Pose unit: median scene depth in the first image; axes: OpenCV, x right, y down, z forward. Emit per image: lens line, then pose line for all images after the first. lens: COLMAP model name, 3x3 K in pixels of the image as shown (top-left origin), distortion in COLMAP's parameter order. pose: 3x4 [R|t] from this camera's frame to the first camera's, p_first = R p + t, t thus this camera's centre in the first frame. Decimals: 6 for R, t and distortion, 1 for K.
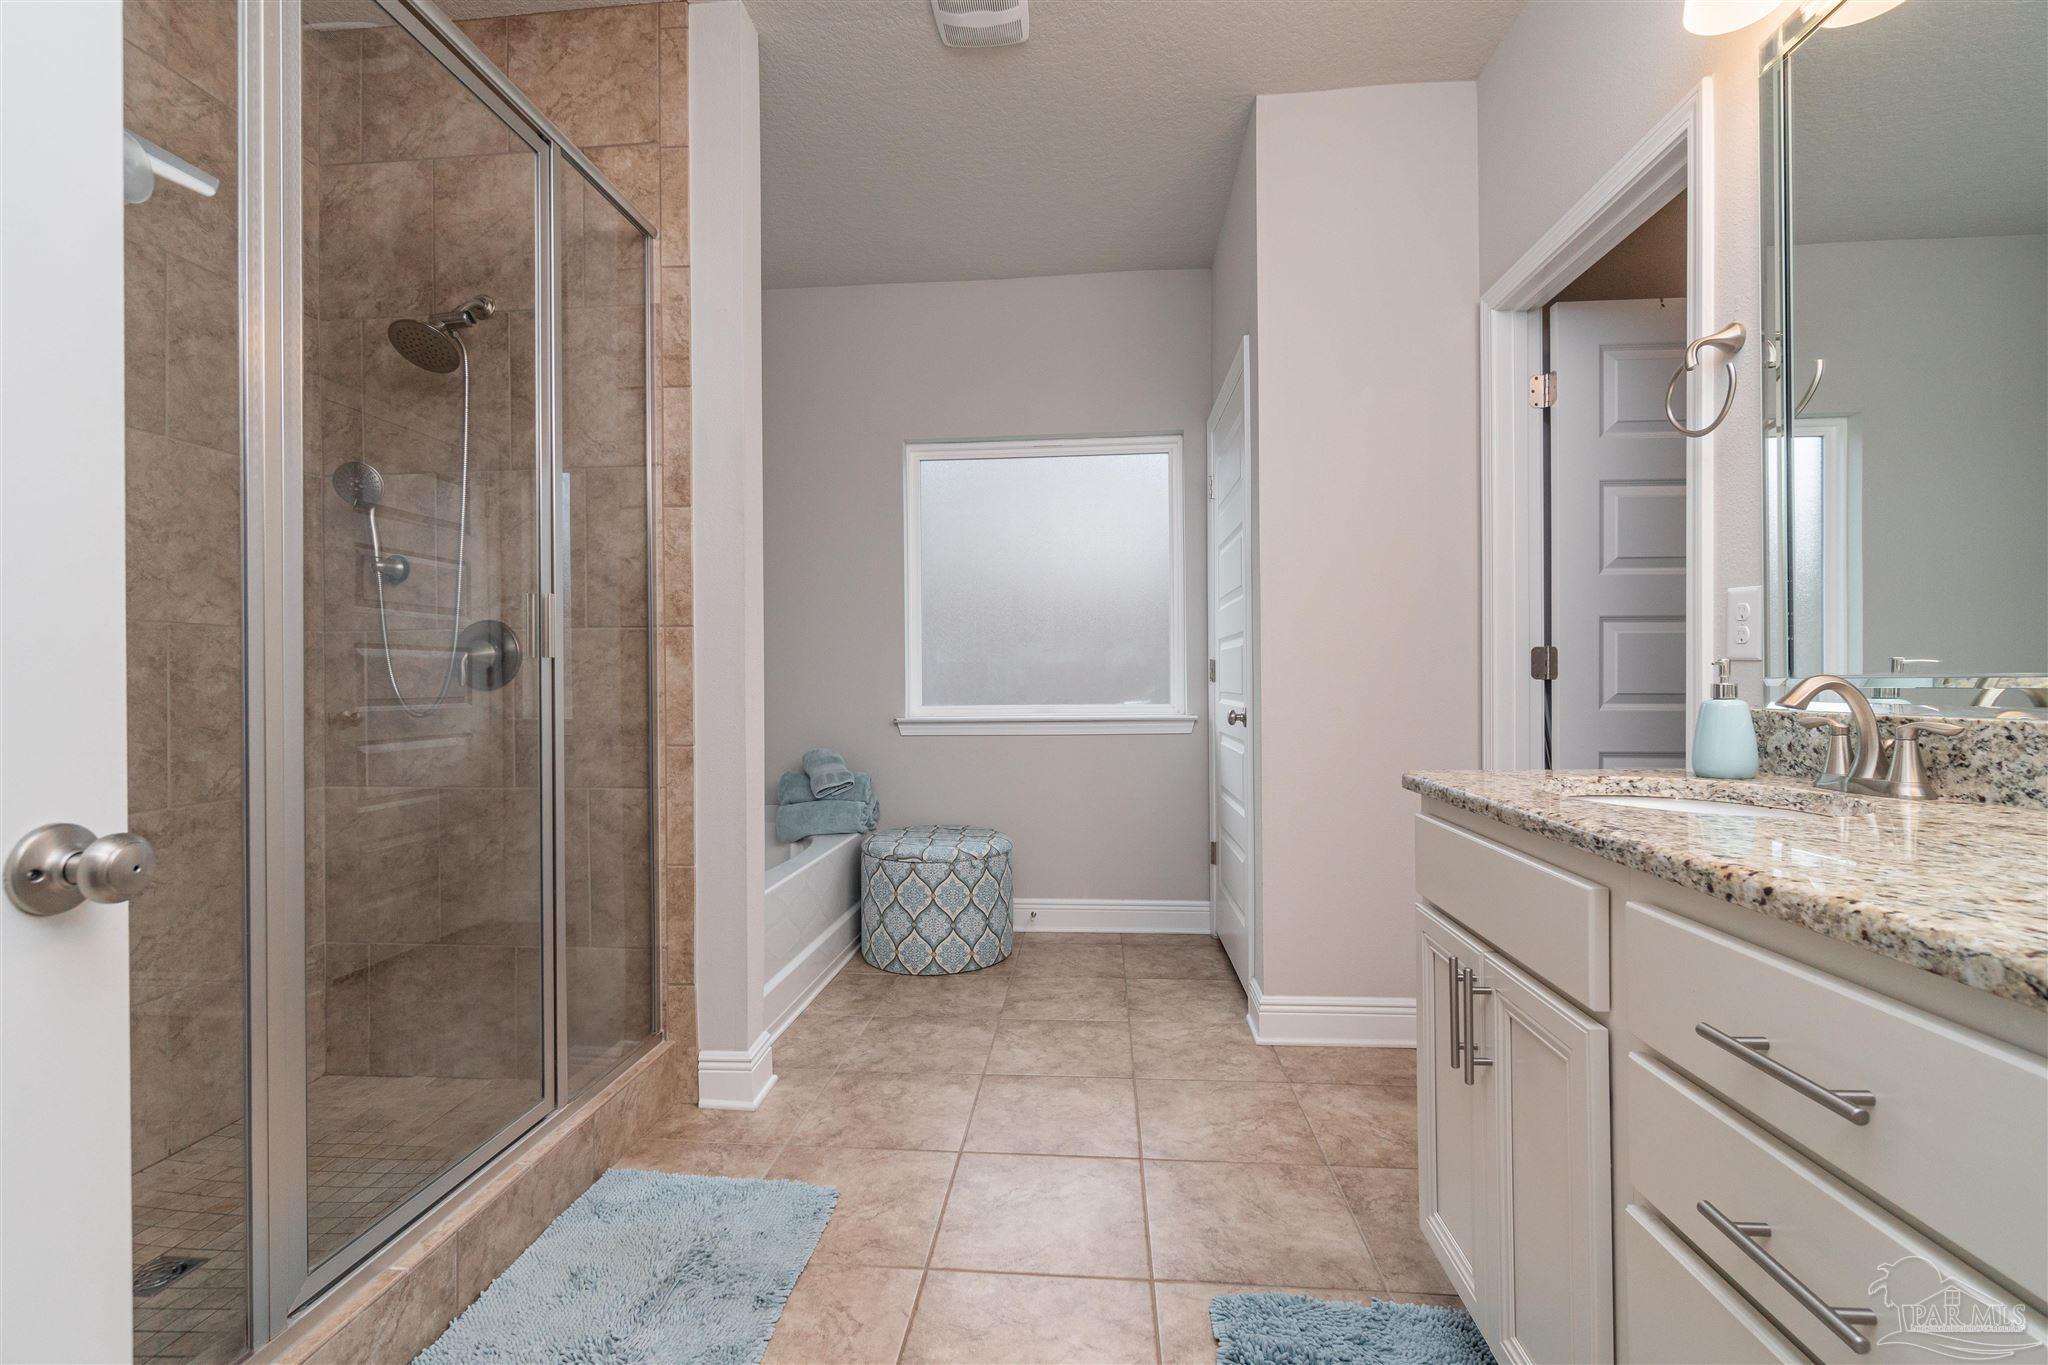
lens RADIAL K [[885.3, 0, 1034.3], [0, 885.3, 681.8], [0, 0, 1]] dist [-0.008718, 0.000104]
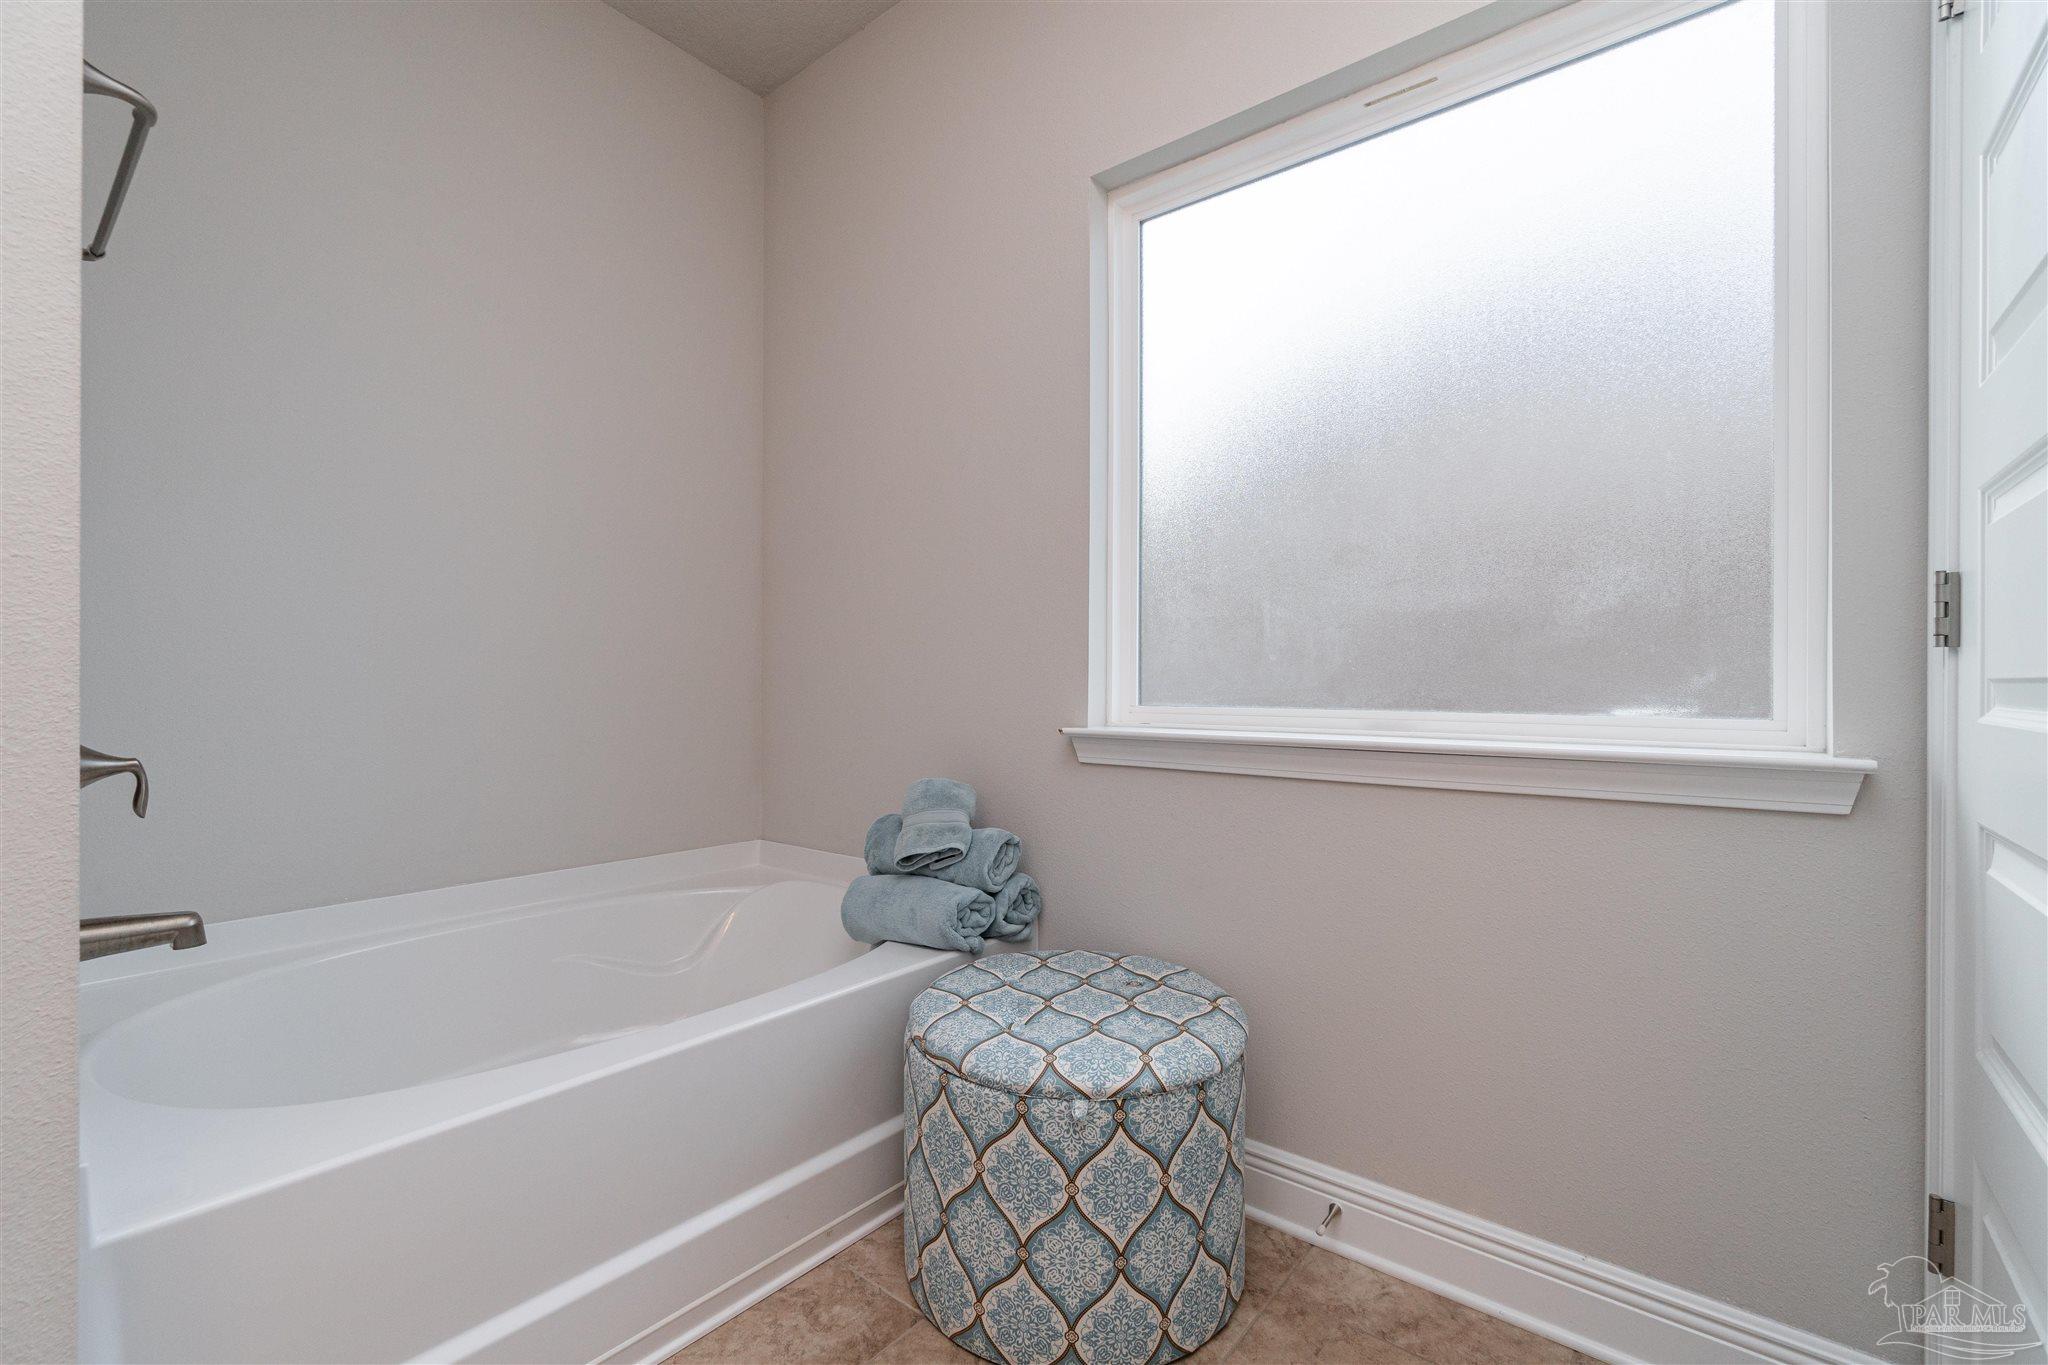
lens RADIAL K [[885.3, 0, 1021.3], [0, 885.3, 680.2], [0, 0, 1]] dist [-0.008718, 0.000104]
pose [[0.818157, 0.010064, -0.574907, 0.130311], [-0.009568, 0.999947, 0.003888, 0.013945], [0.574915, 0.002320, 0.818210, 0.651083]]
